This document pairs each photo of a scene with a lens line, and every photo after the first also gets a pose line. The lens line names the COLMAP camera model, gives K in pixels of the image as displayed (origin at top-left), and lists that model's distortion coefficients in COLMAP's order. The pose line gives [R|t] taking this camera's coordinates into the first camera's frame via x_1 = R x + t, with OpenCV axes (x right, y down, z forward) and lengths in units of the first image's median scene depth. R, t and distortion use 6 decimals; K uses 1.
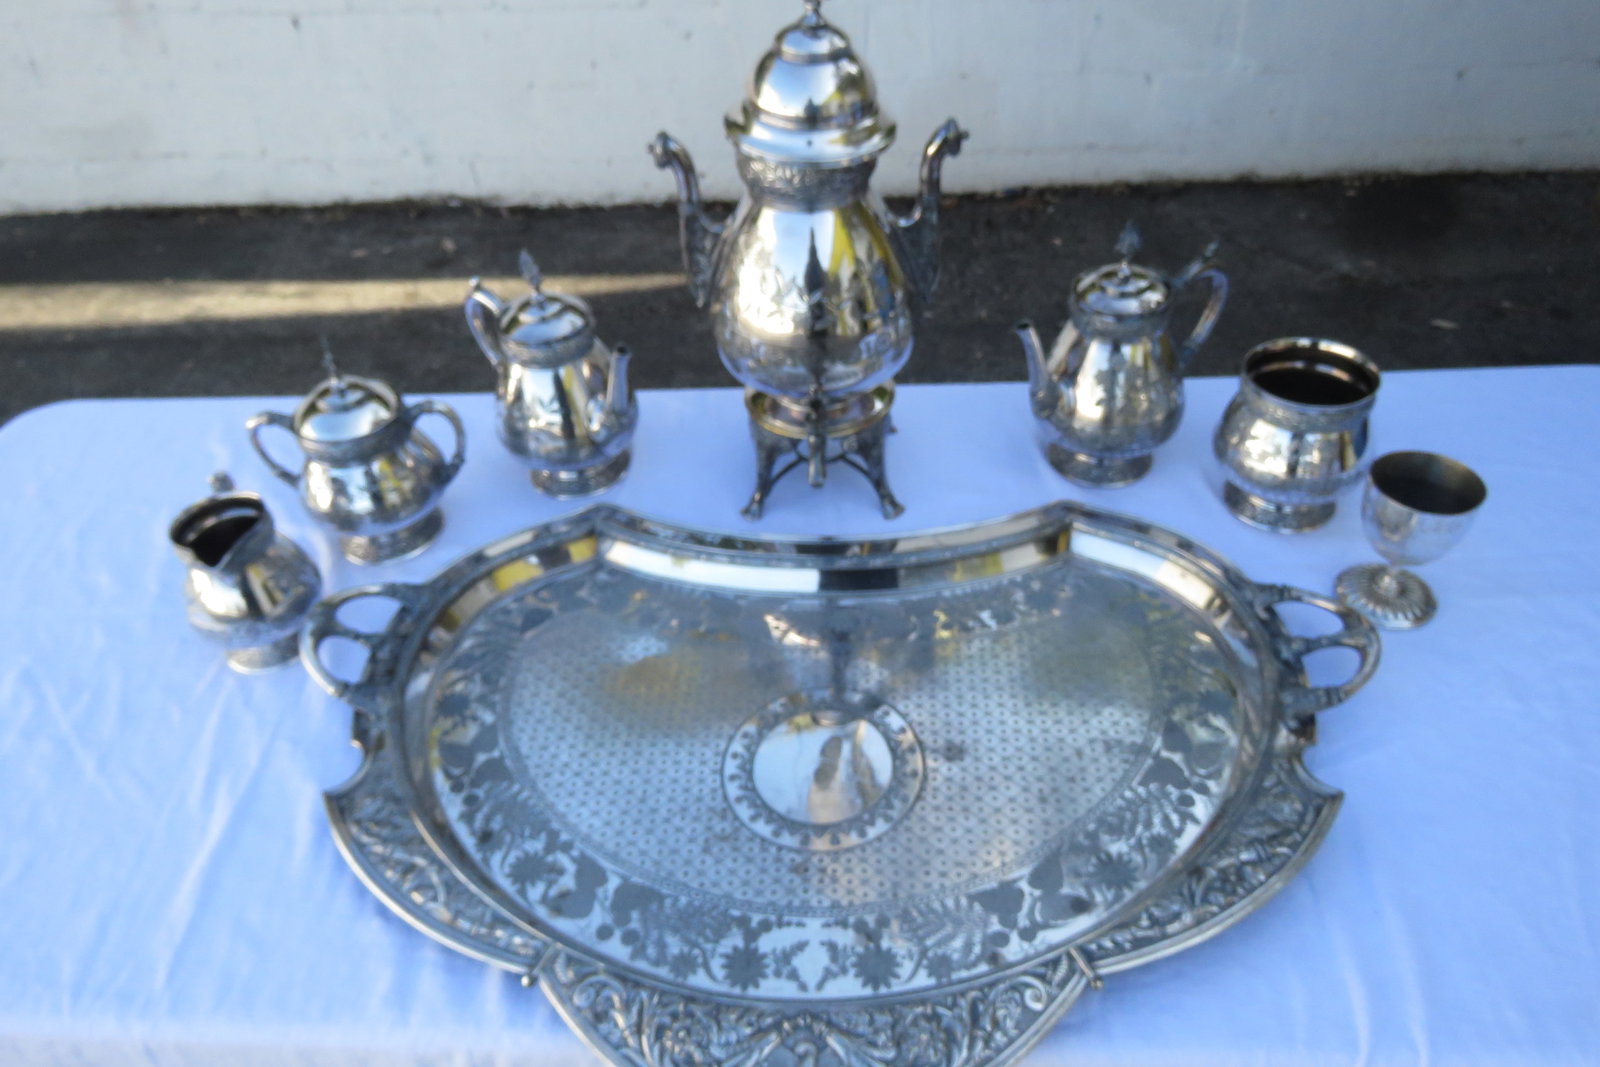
lens RADIAL K [[1179.6, 0, 824.8], [0, 1179.6, 534.9], [0, 0, 1]] dist [-0.016867, 0.010217]
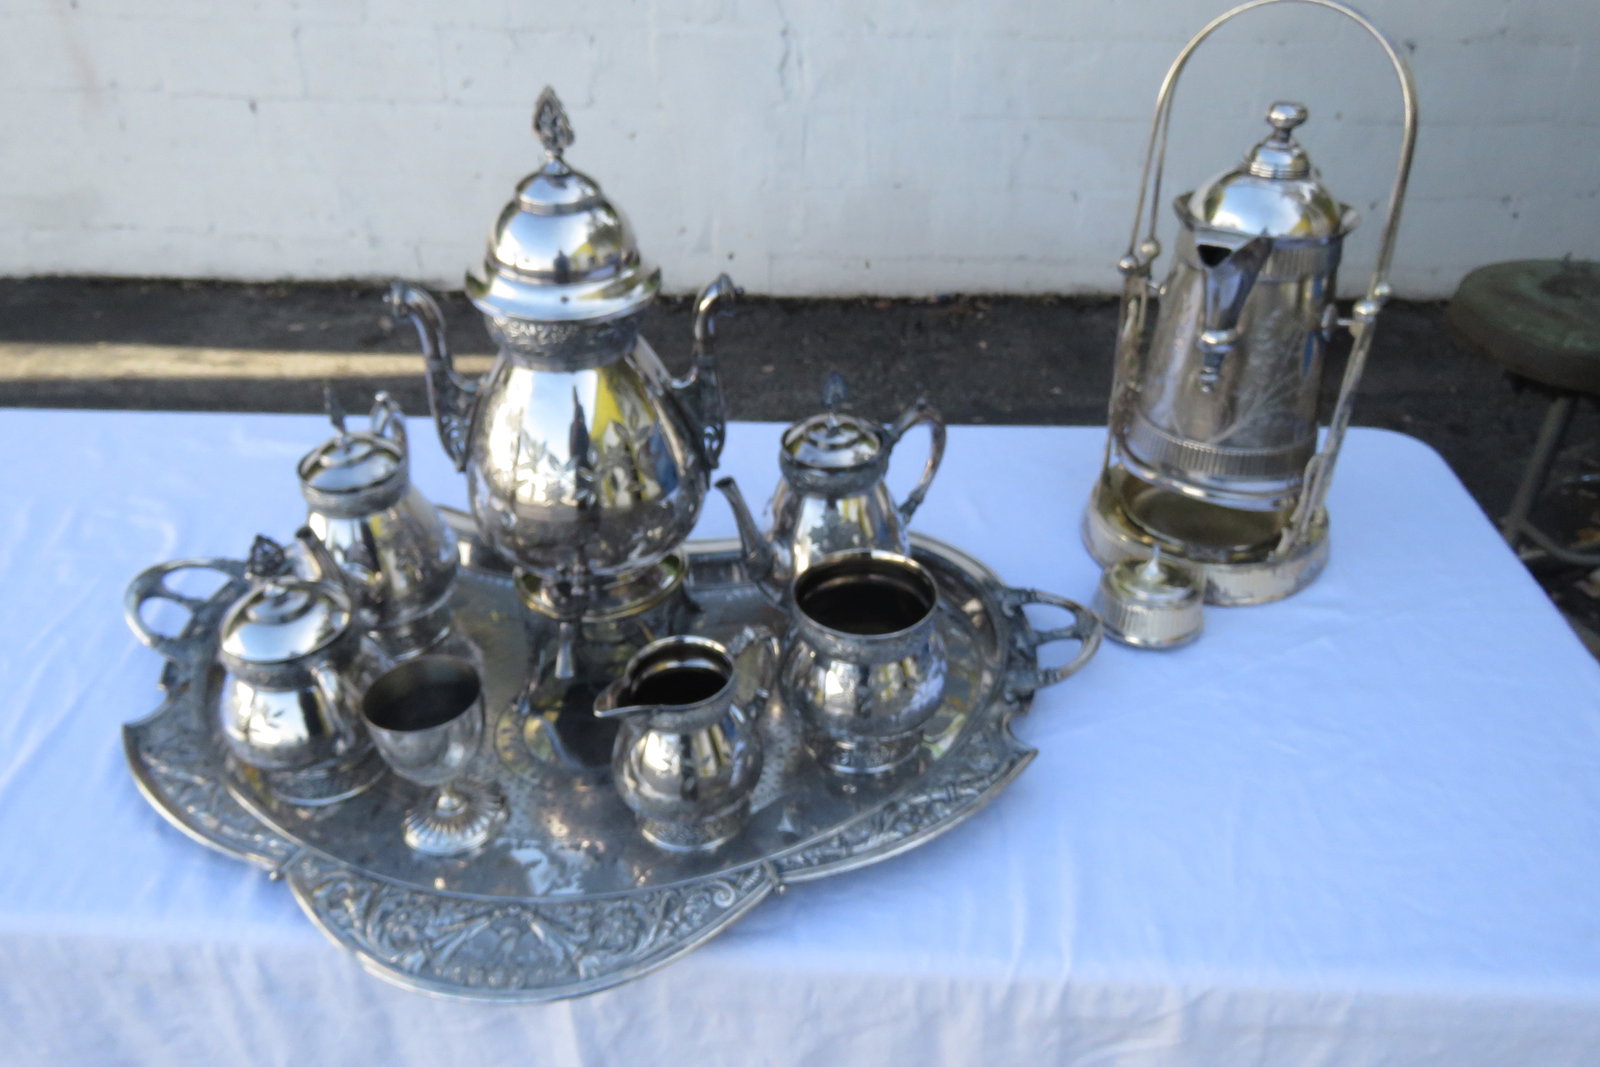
lens RADIAL K [[1236.8, 0, 838.4], [0, 1236.8, 540.7], [0, 0, 1]] dist [-0.019510, 0.008632]
pose [[0.998990, 0.039839, 0.020766, 0.207736], [-0.037388, 0.993512, -0.107409, 0.147176], [-0.024910, 0.106524, 0.993998, -0.172395]]
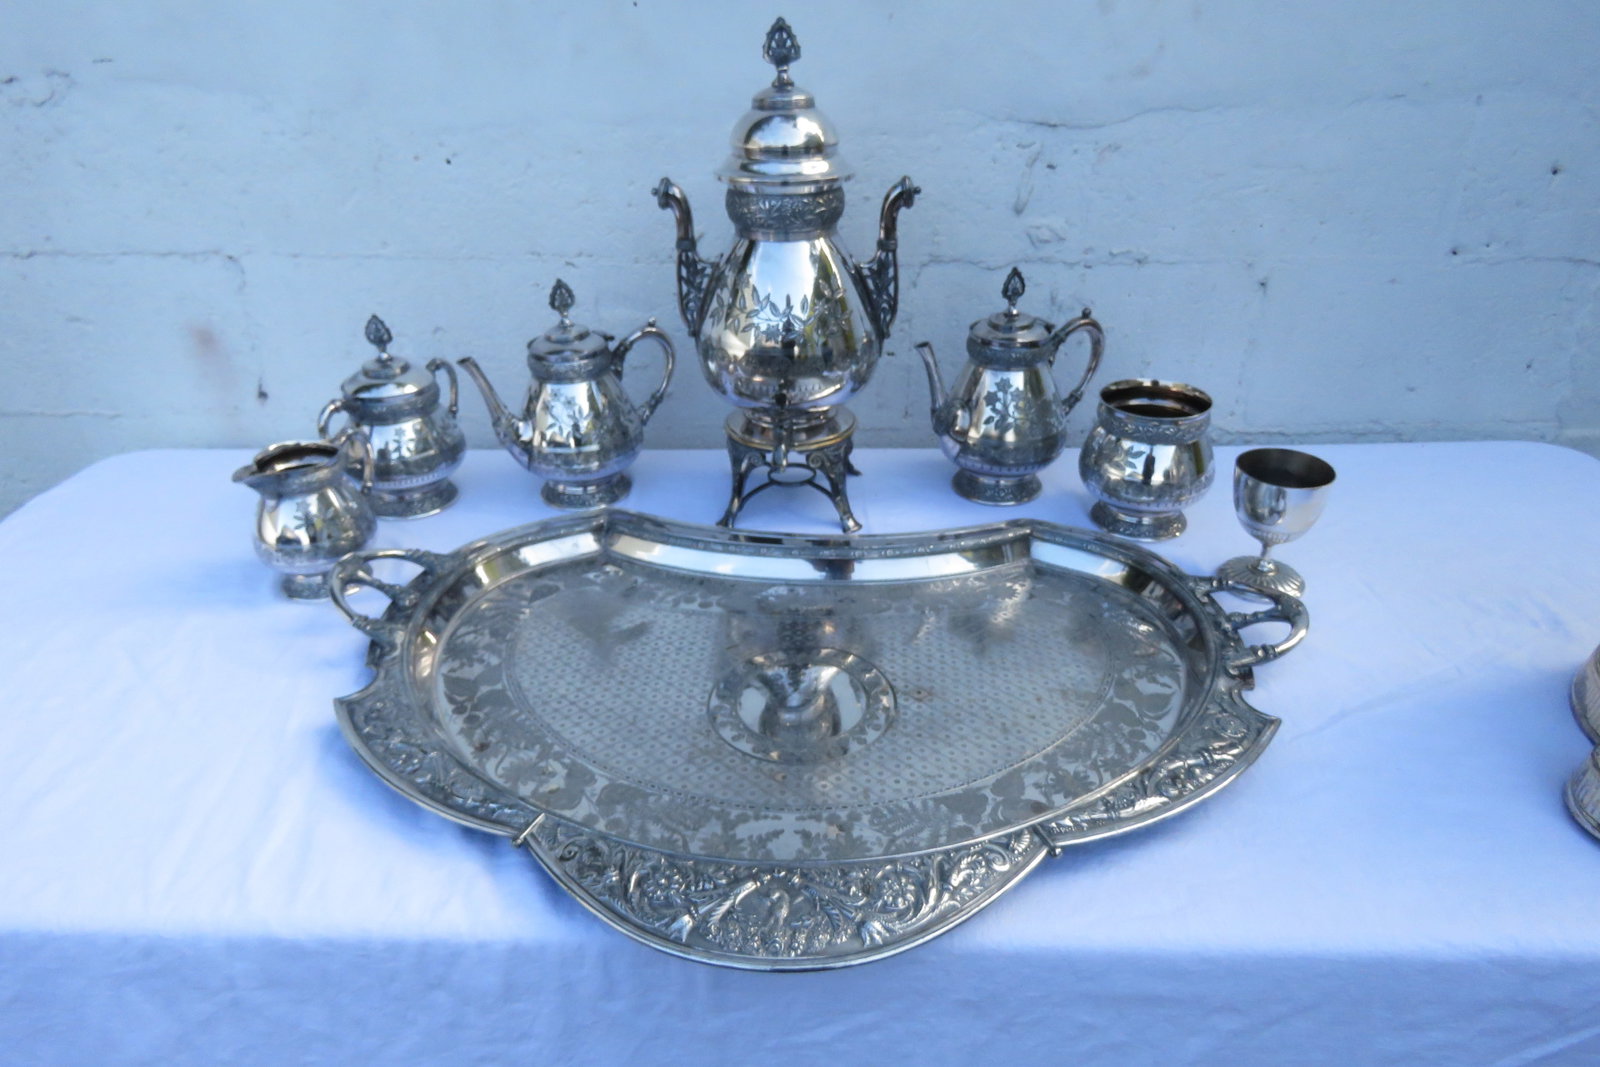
lens RADIAL K [[1087.4, 0, 821.3], [0, 1087.4, 526.2], [0, 0, 1]] dist [0.011285, -0.010741]
pose [[0.999105, 0.040121, 0.013423, -0.003987], [-0.036386, 0.976765, -0.211201, 0.258557], [-0.021585, 0.210523, 0.977351, -0.009534]]
